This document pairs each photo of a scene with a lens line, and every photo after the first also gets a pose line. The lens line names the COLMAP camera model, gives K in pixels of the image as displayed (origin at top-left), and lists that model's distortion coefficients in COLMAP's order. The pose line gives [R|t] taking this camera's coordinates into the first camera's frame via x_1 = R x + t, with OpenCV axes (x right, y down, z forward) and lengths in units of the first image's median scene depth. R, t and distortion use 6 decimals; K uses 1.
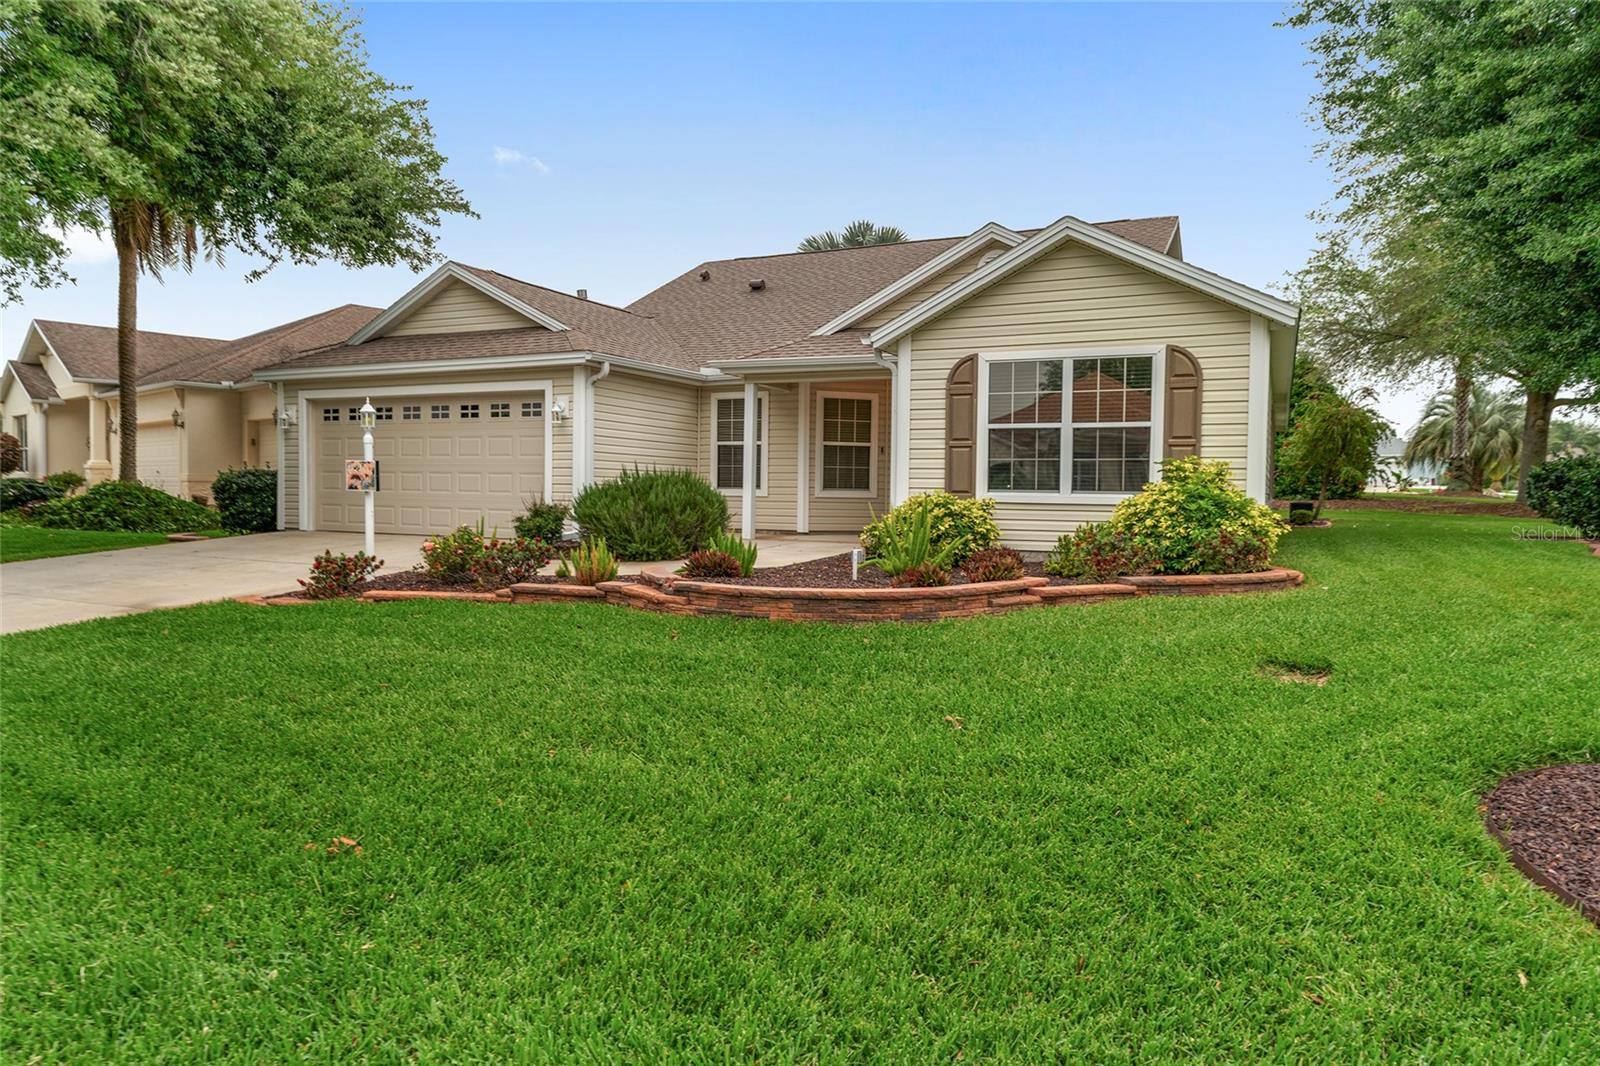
lens RADIAL K [[991.1, 0, 800.0], [0, 991.1, 533.0], [0, 0, 1]] dist [0.004172, 0.001080]
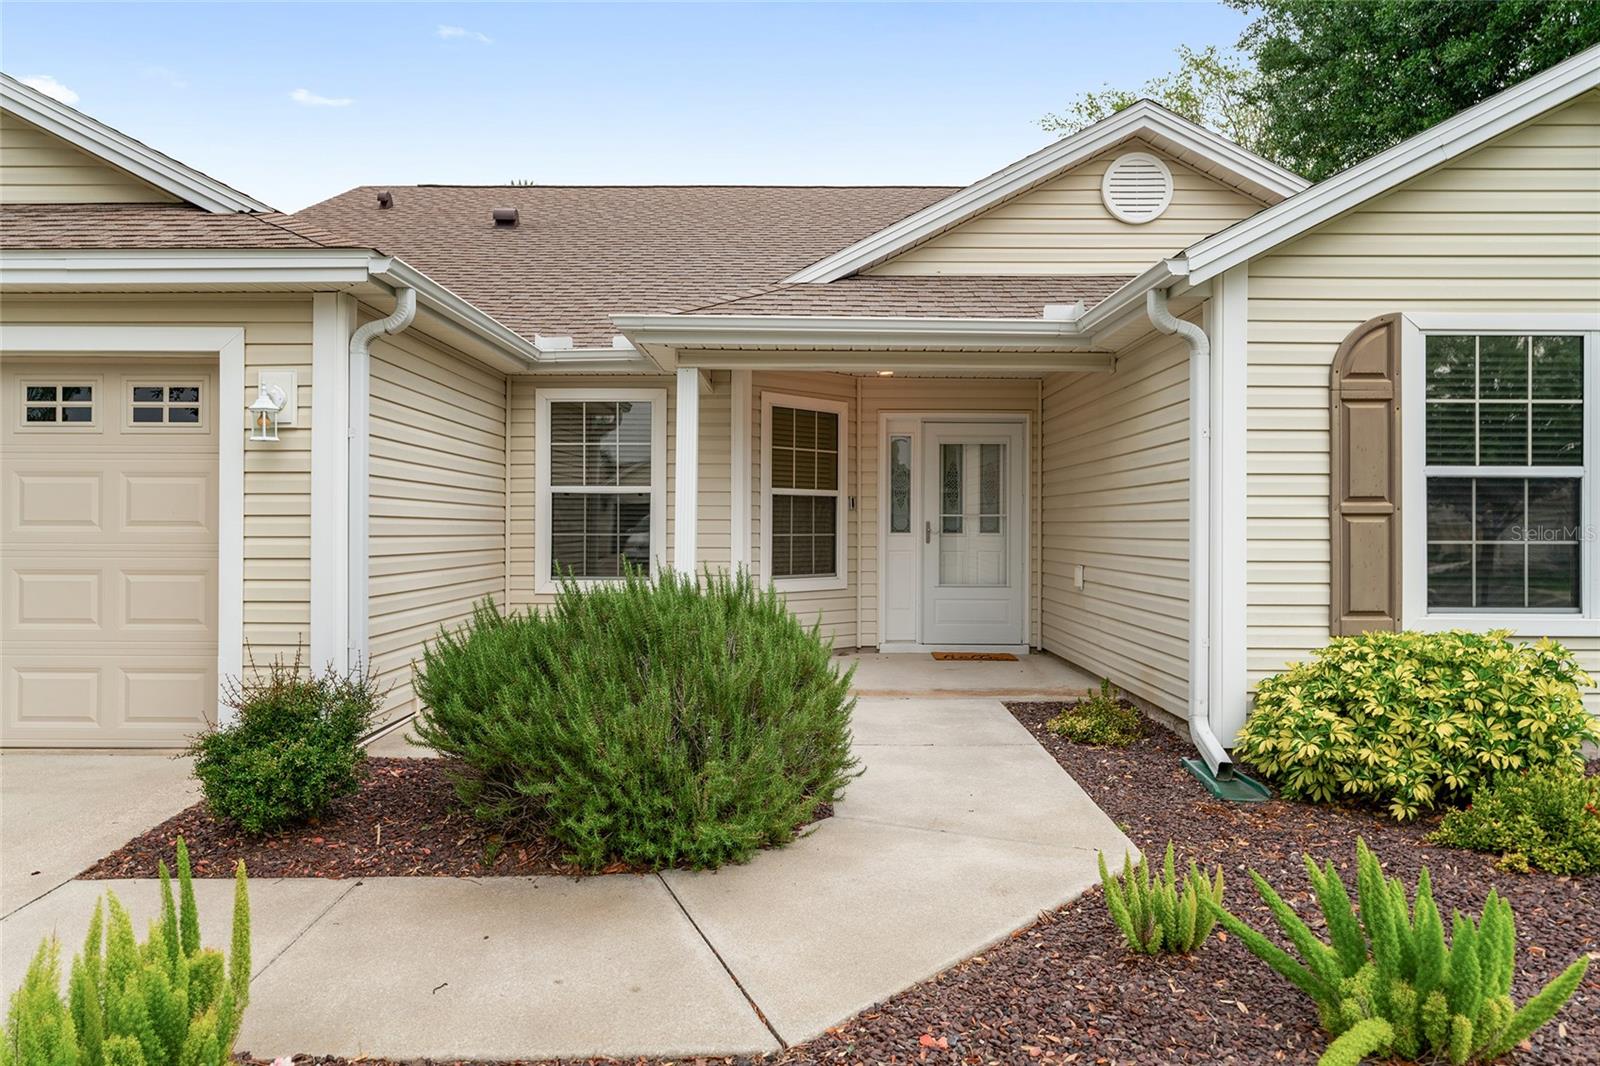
lens RADIAL K [[1044.2, 0, 800.0], [0, 1044.2, 533.0], [0, 0, 1]] dist [-0.001454, 0.001439]
pose [[0.904885, -0.012954, 0.425459, -0.228100], [0.027456, 0.999232, -0.027969, -0.059090], [-0.424770, 0.036990, 0.904545, 0.553656]]
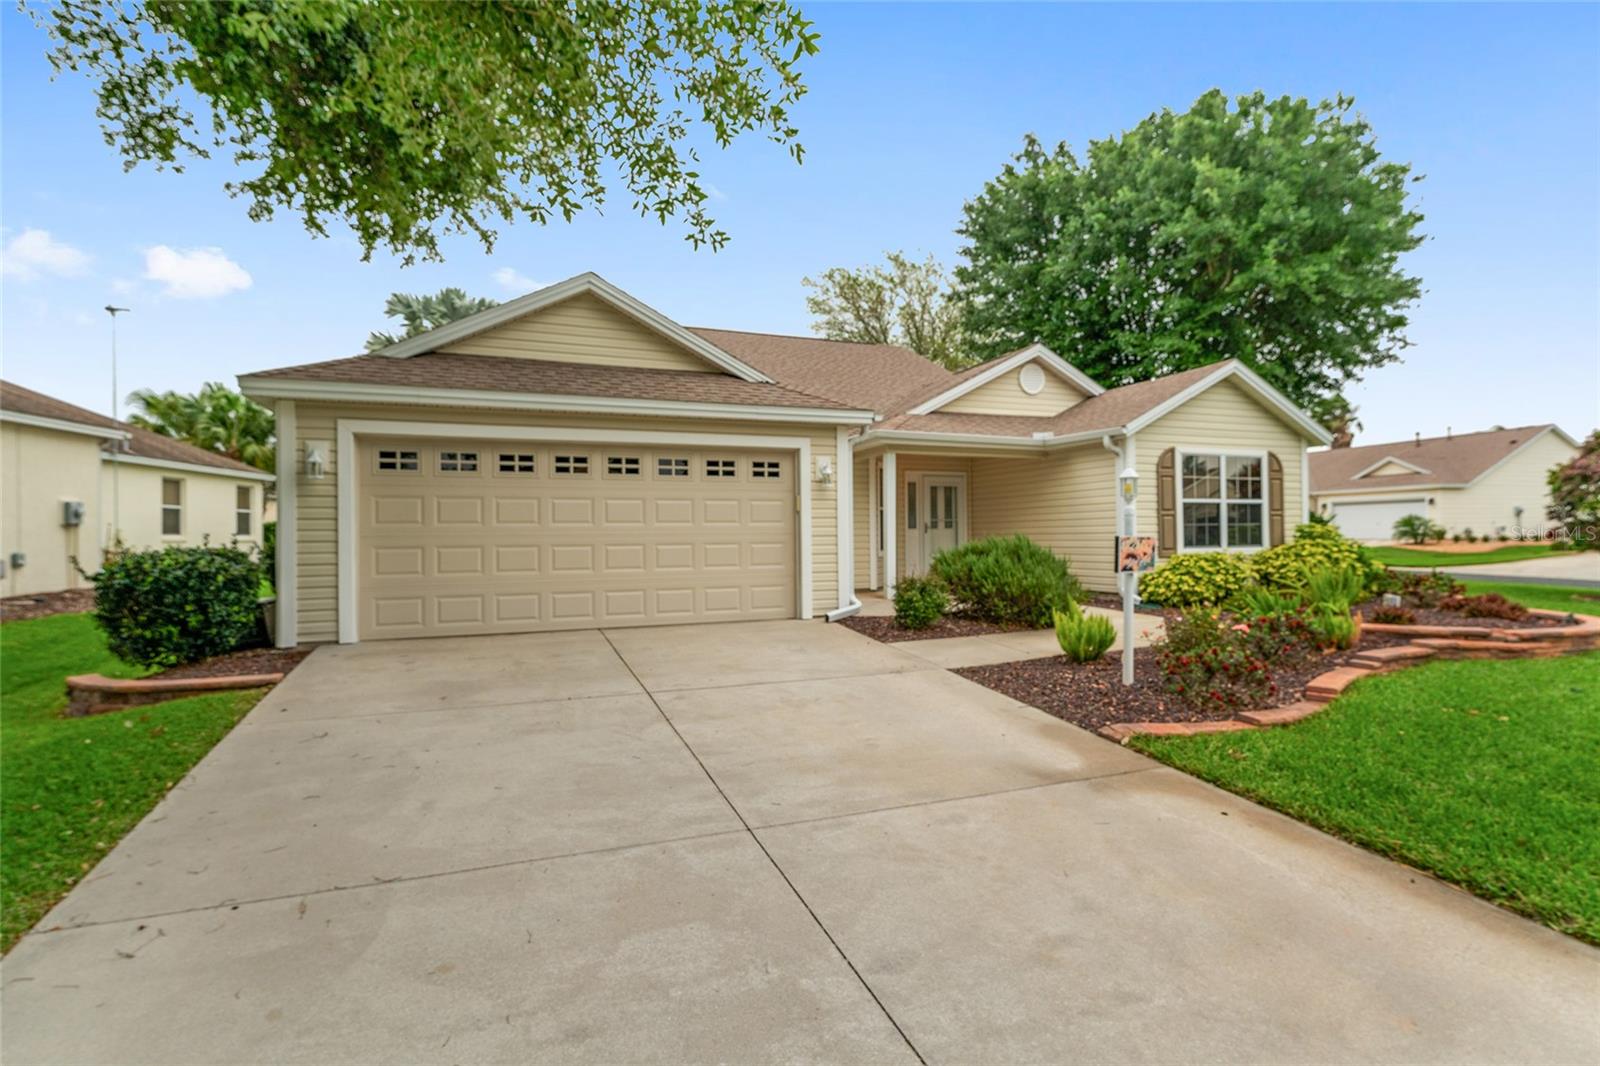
lens RADIAL K [[779.5, 0, 800.0], [0, 779.5, 533.0], [0, 0, 1]] dist [-0.002141, -0.000154]
pose [[0.680106, -0.017393, 0.732908, -0.771941], [0.053106, 0.998261, -0.025589, -0.051296], [-0.731188, 0.056325, 0.679847, 0.532345]]
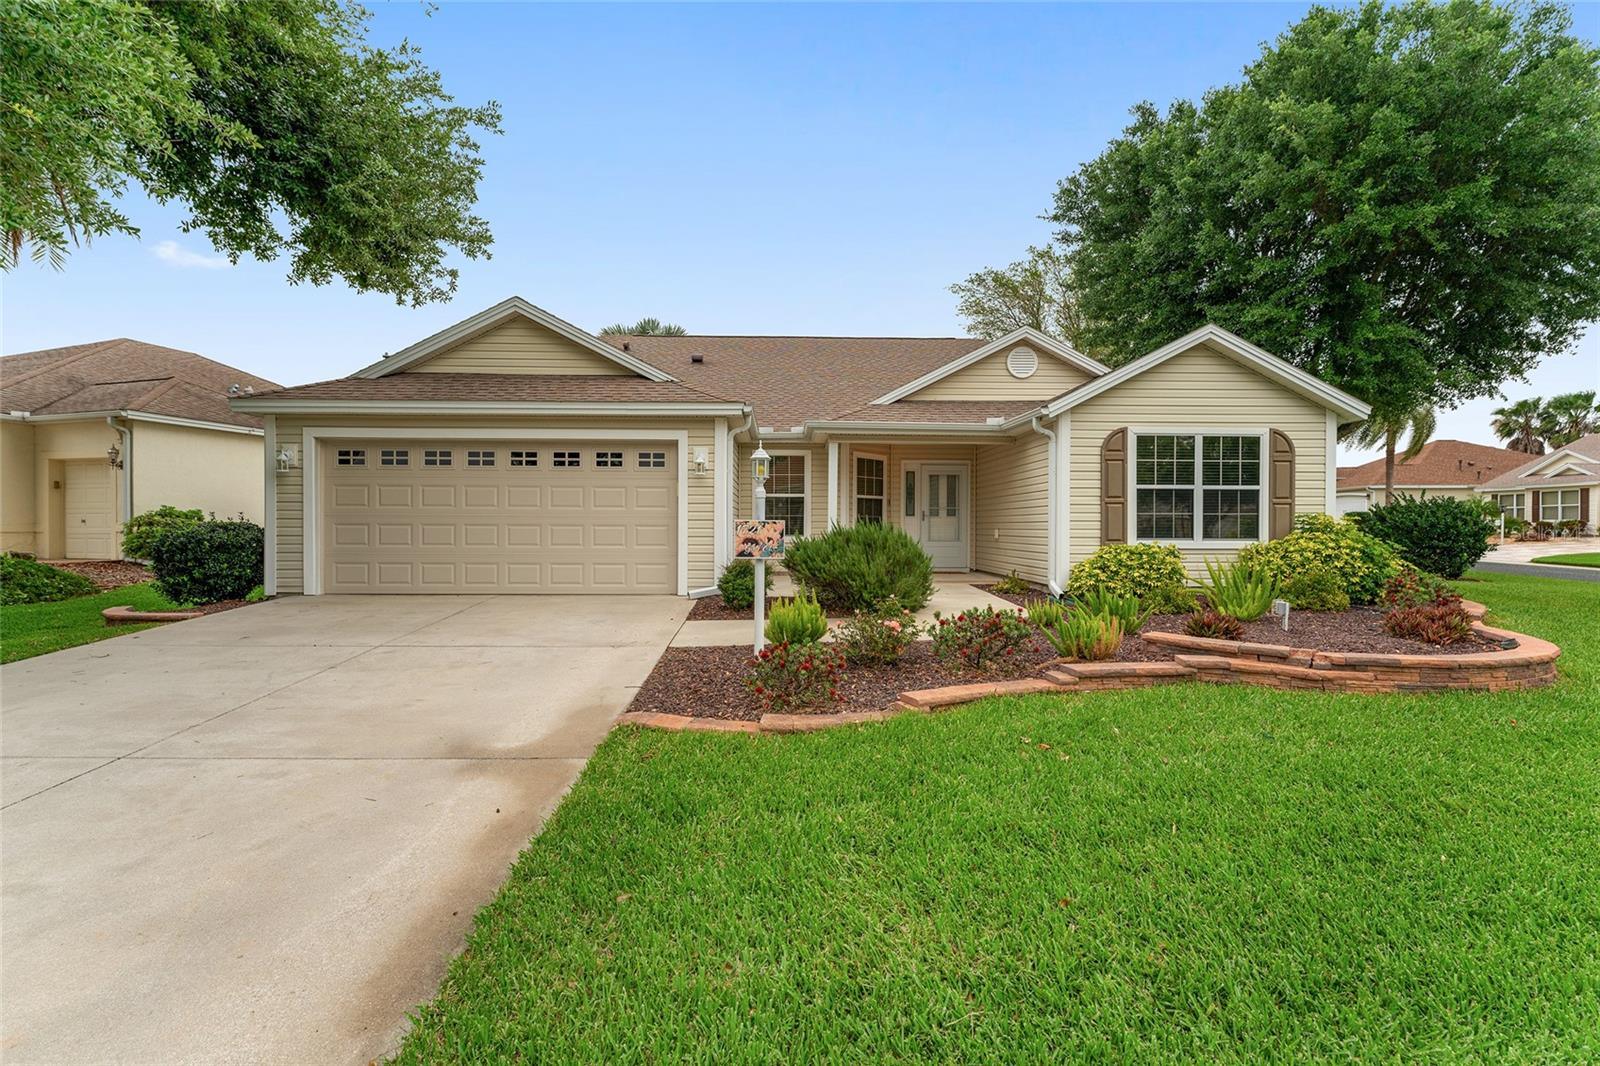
lens RADIAL K [[689.8, 0, 800.0], [0, 689.8, 533.0], [0, 0, 1]] dist [-0.002262, -0.000141]
pose [[0.890454, -0.015144, 0.454822, -0.461279], [0.028808, 0.999317, -0.023127, -0.034376], [-0.454161, 0.033696, 0.890282, 0.348645]]
